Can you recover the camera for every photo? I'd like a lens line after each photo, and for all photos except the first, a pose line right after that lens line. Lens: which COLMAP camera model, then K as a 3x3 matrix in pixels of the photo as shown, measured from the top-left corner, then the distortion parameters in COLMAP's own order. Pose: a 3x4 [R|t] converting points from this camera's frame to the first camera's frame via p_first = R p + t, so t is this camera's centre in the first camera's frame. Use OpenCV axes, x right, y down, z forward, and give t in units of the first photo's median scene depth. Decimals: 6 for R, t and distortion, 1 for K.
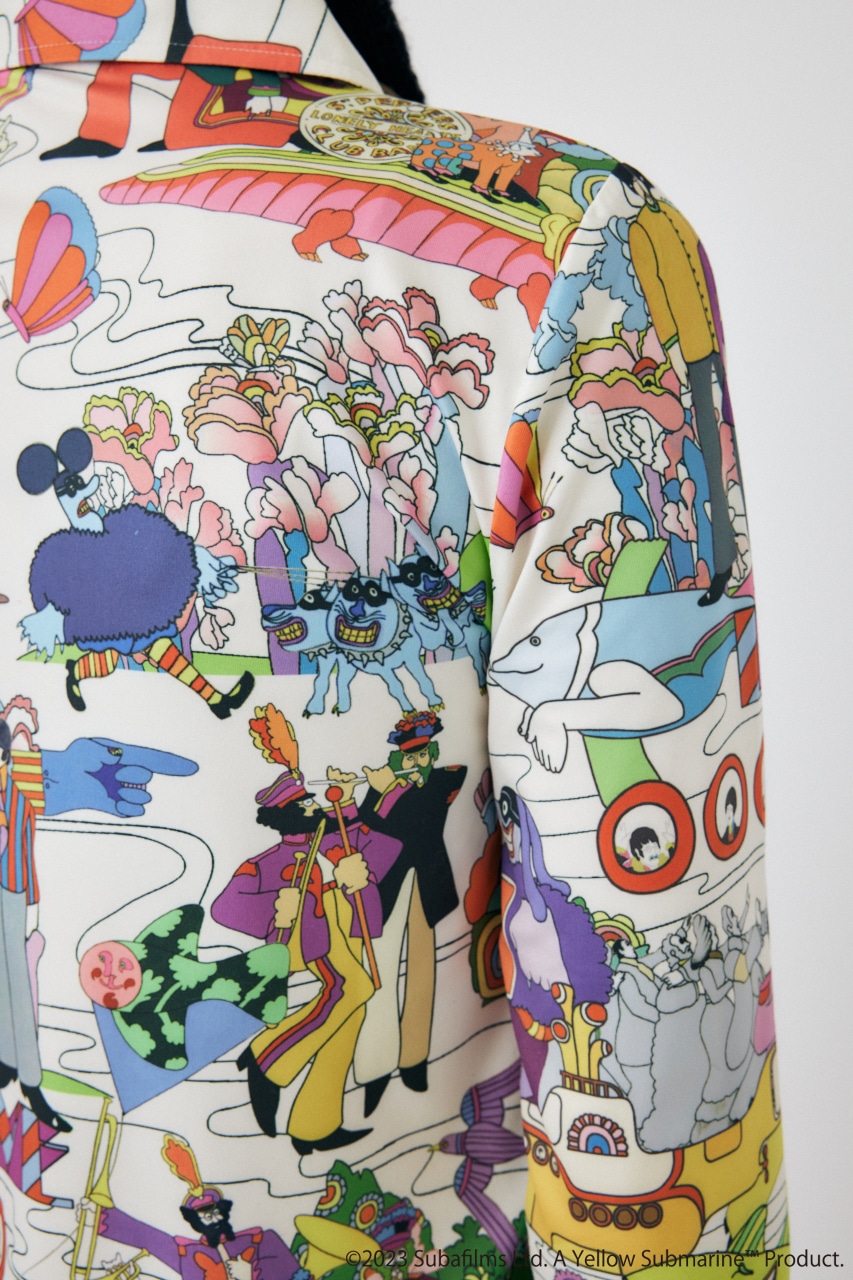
lens RADIAL K [[1778.3, 0, 426.5], [0, 1778.3, 640.0], [0, 0, 1]] dist [-0.048137, 0.059847]
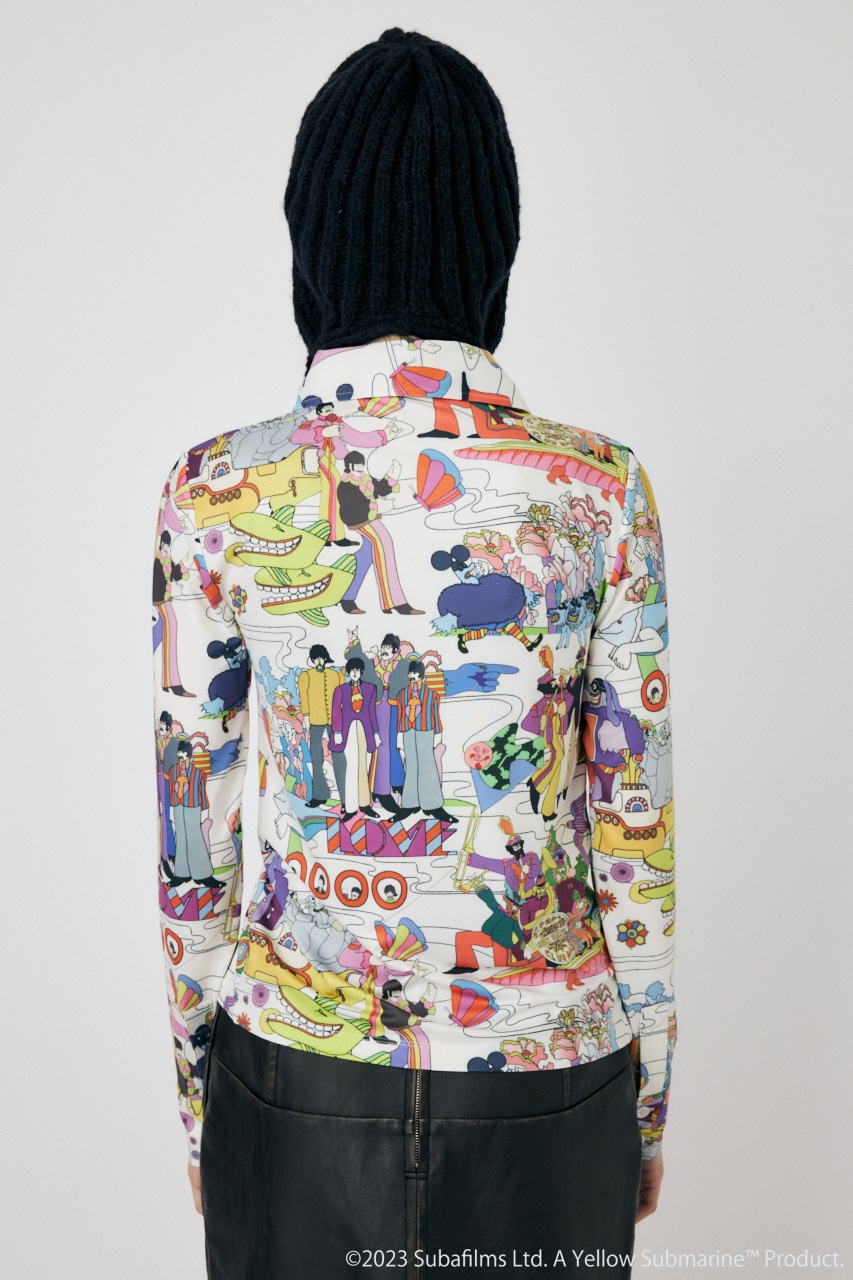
lens RADIAL K [[1778.3, 0, 426.5], [0, 1778.3, 640.0], [0, 0, 1]] dist [-0.048137, 0.059847]
pose [[0.886994, -0.032237, 0.460655, -1.441960], [0.053696, 0.997994, -0.033551, 0.104418], [-0.458649, 0.054494, 0.886945, -1.277670]]
